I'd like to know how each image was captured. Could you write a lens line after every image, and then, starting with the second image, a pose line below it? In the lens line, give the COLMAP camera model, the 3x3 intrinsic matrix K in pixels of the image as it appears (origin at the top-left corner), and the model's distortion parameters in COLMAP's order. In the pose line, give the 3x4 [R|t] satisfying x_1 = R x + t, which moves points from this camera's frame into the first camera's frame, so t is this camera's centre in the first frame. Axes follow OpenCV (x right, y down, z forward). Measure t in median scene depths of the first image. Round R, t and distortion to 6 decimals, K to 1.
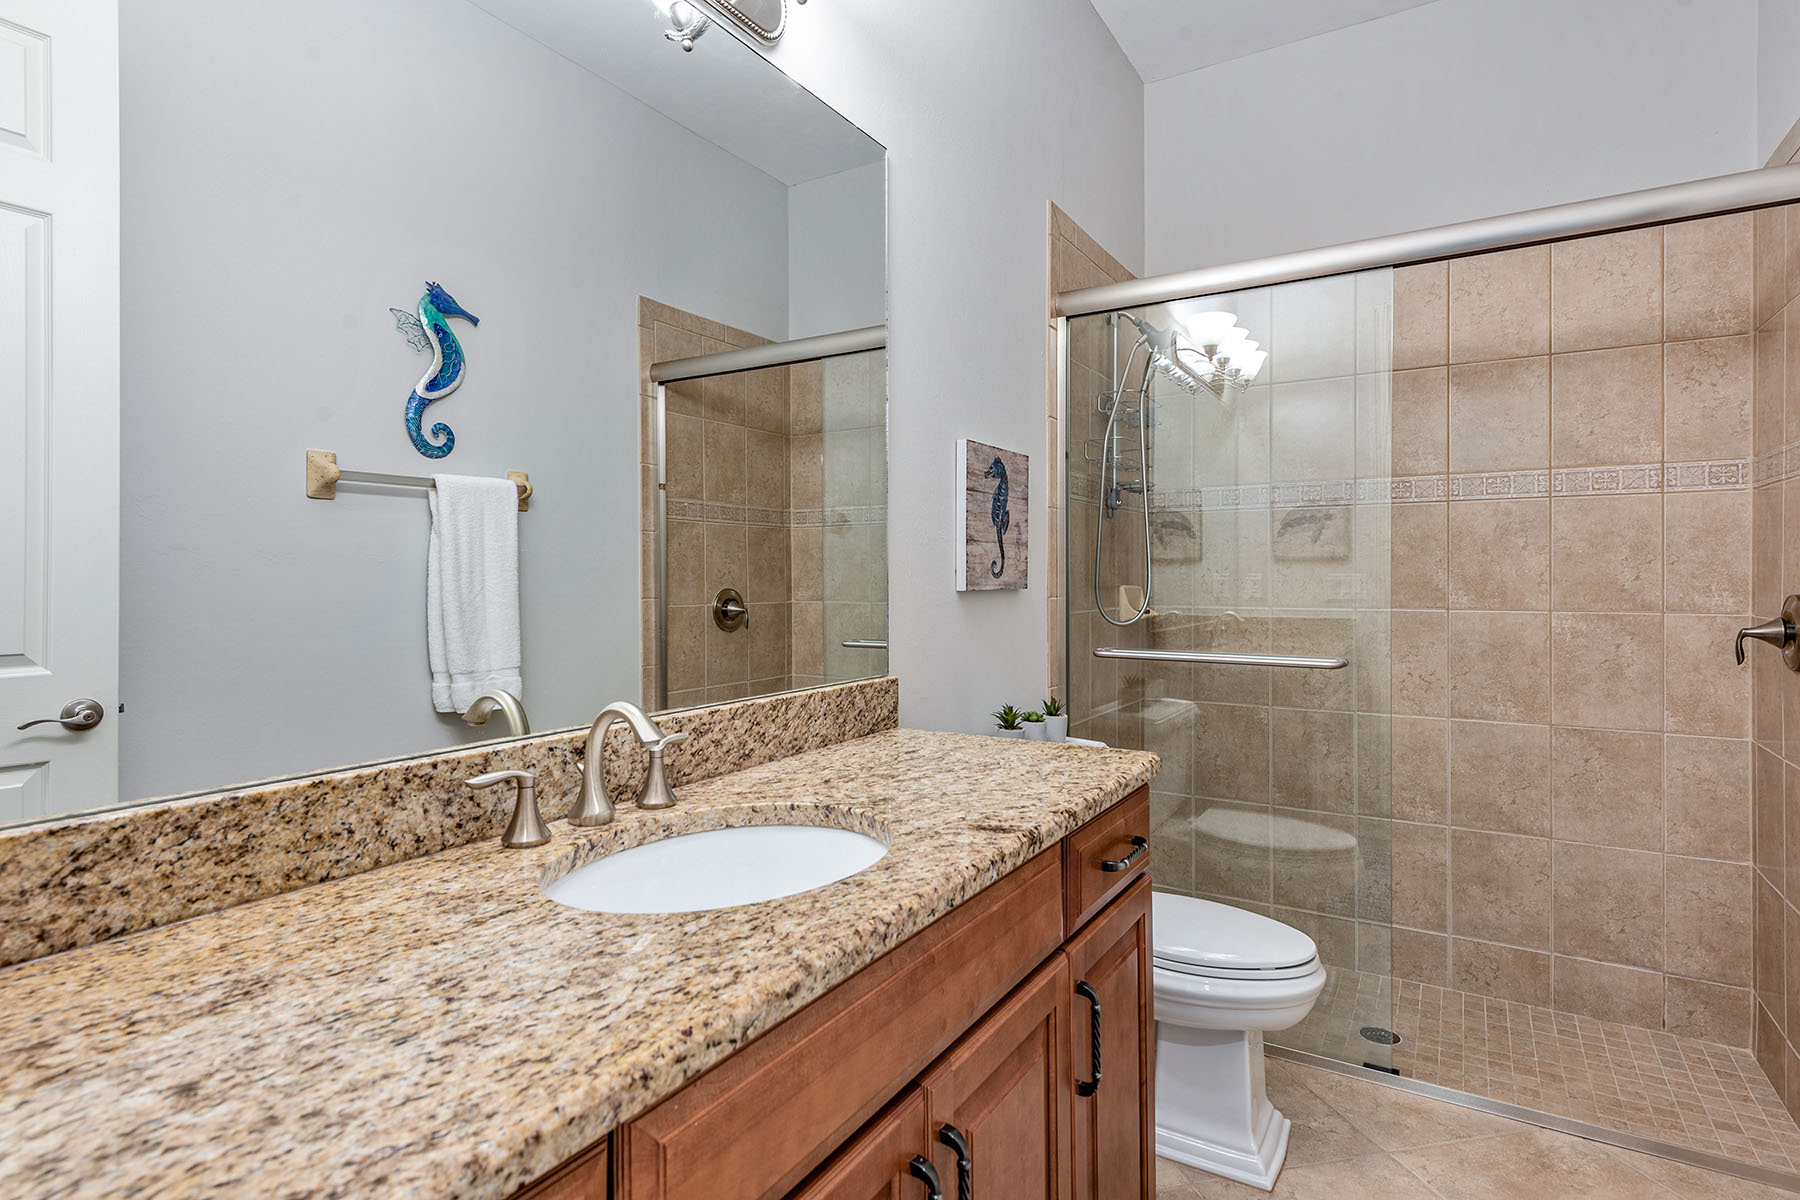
lens RADIAL K [[883.7, 0, 894.3], [0, 883.7, 590.2], [0, 0, 1]] dist [0.002831, -0.003434]
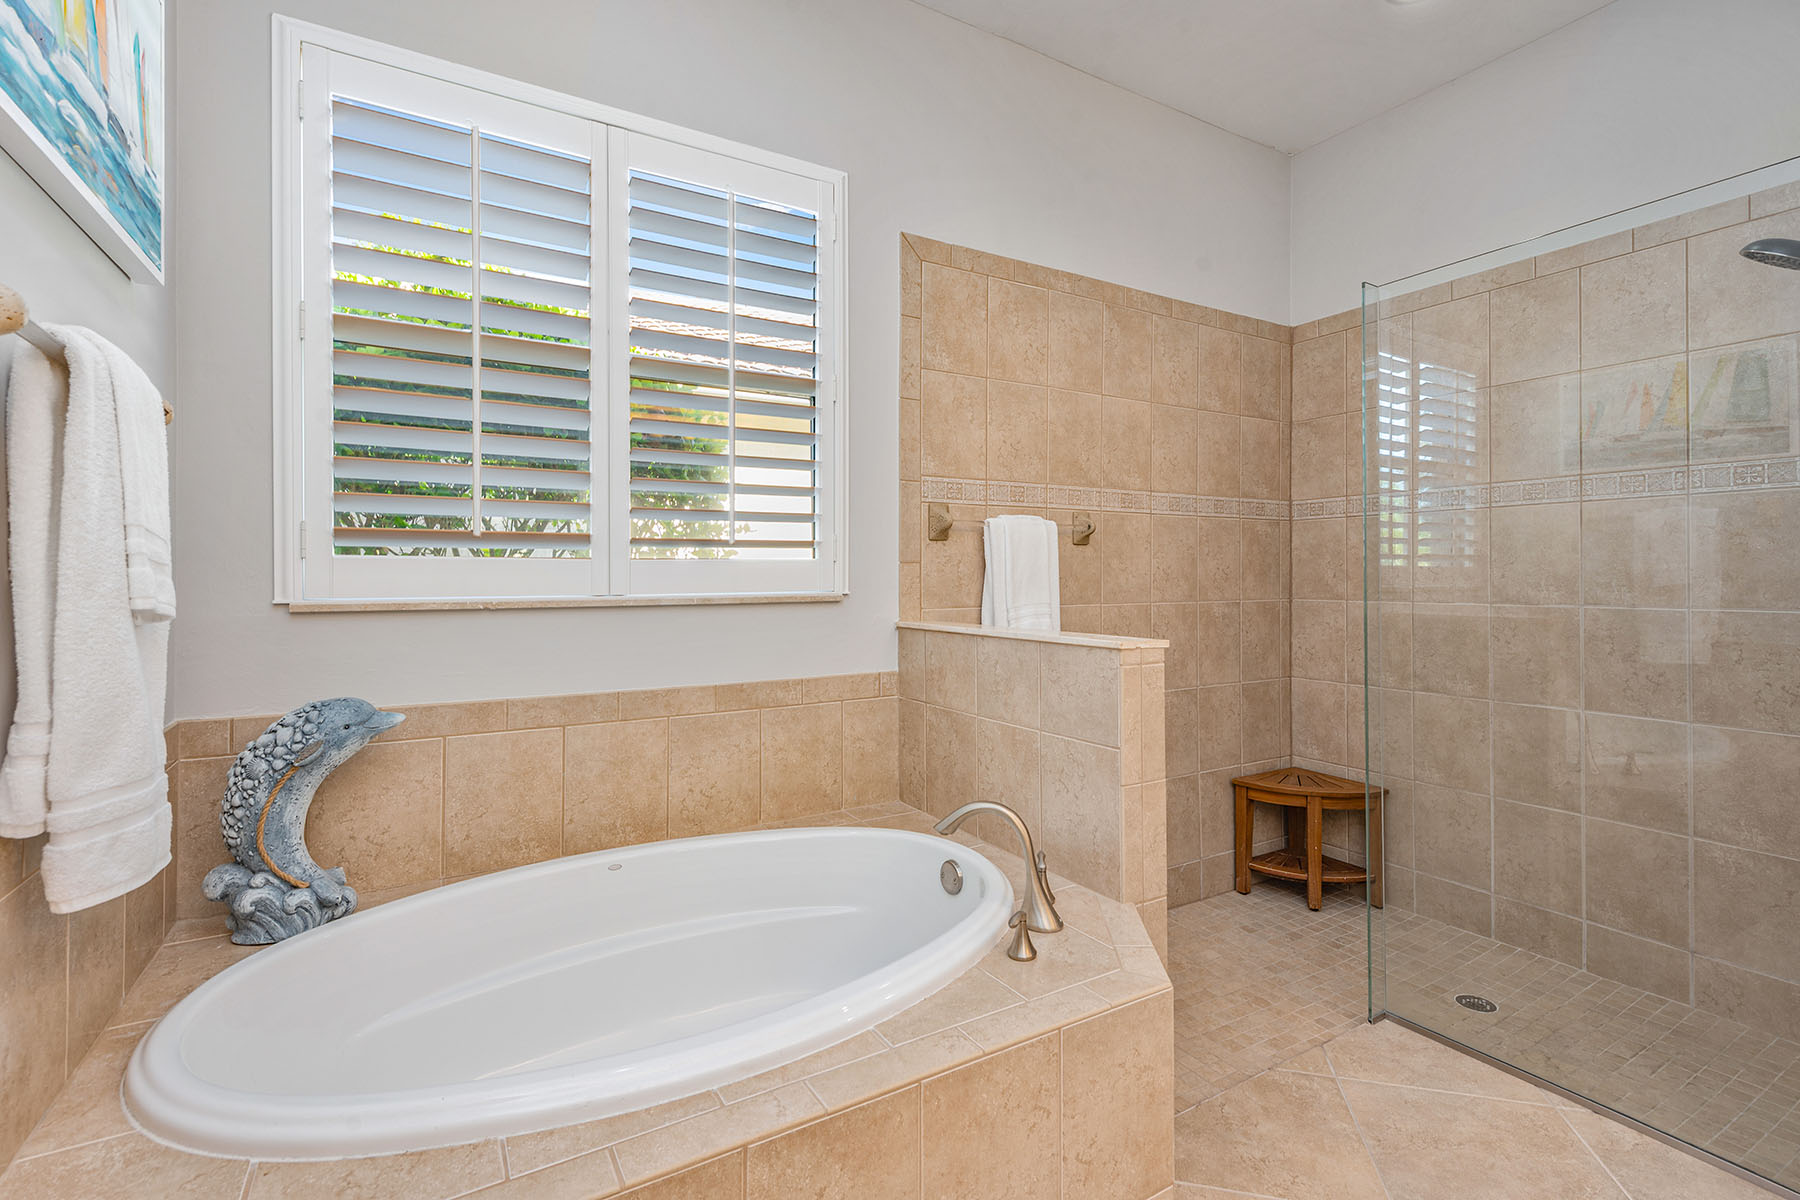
lens RADIAL K [[812.5, 0, 907.5], [0, 812.5, 589.5], [0, 0, 1]] dist [0.011966, -0.000561]
pose [[0.893366, 0.004363, -0.449309, 0.452605], [-0.003688, 0.999990, 0.002378, 0.004161], [0.449315, -0.000467, 0.893373, -0.277988]]
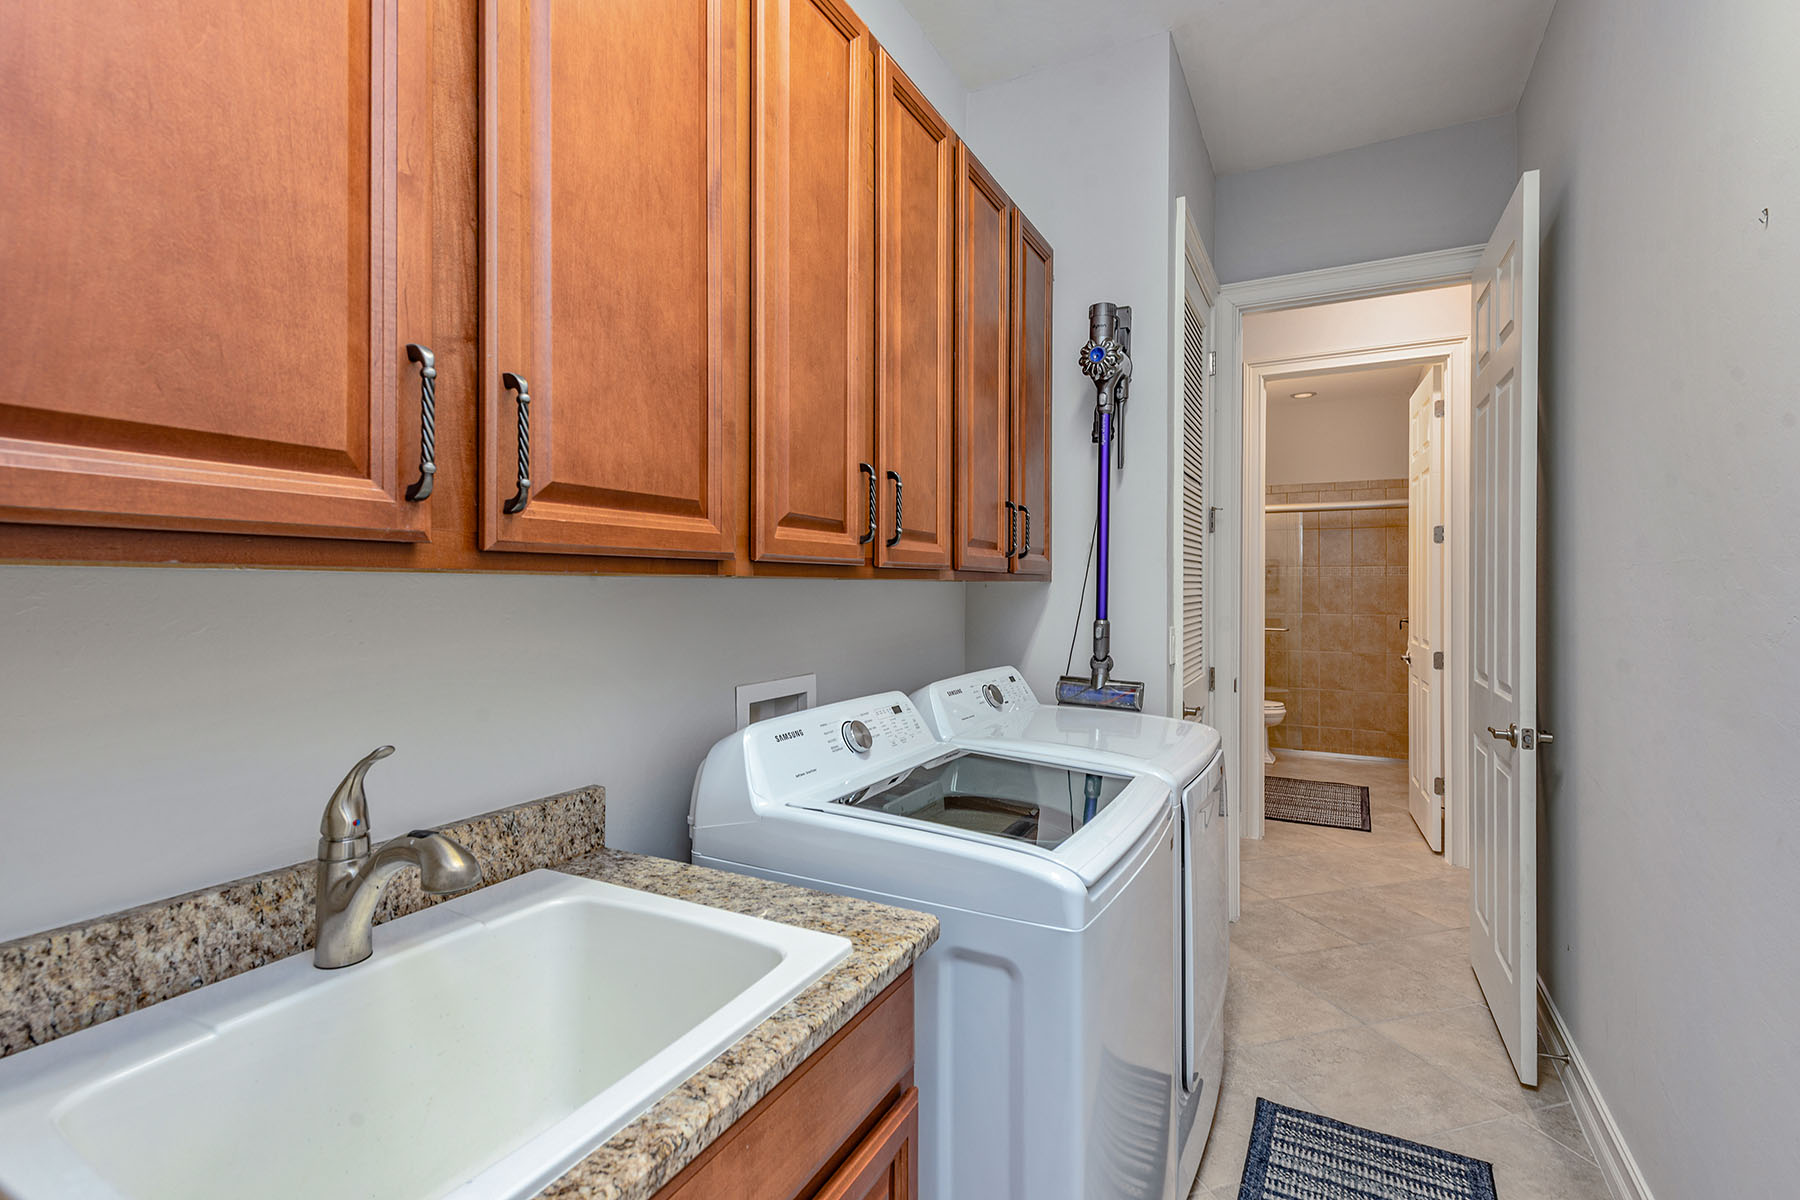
lens RADIAL K [[812.5, 0, 900.1], [0, 812.5, 596.0], [0, 0, 1]] dist [0.011966, -0.000561]
pose [[0.996855, 0.003693, 0.079167, -0.991992], [-0.003383, 0.999986, -0.004048, -0.021274], [-0.079180, 0.003768, 0.996853, -1.615586]]
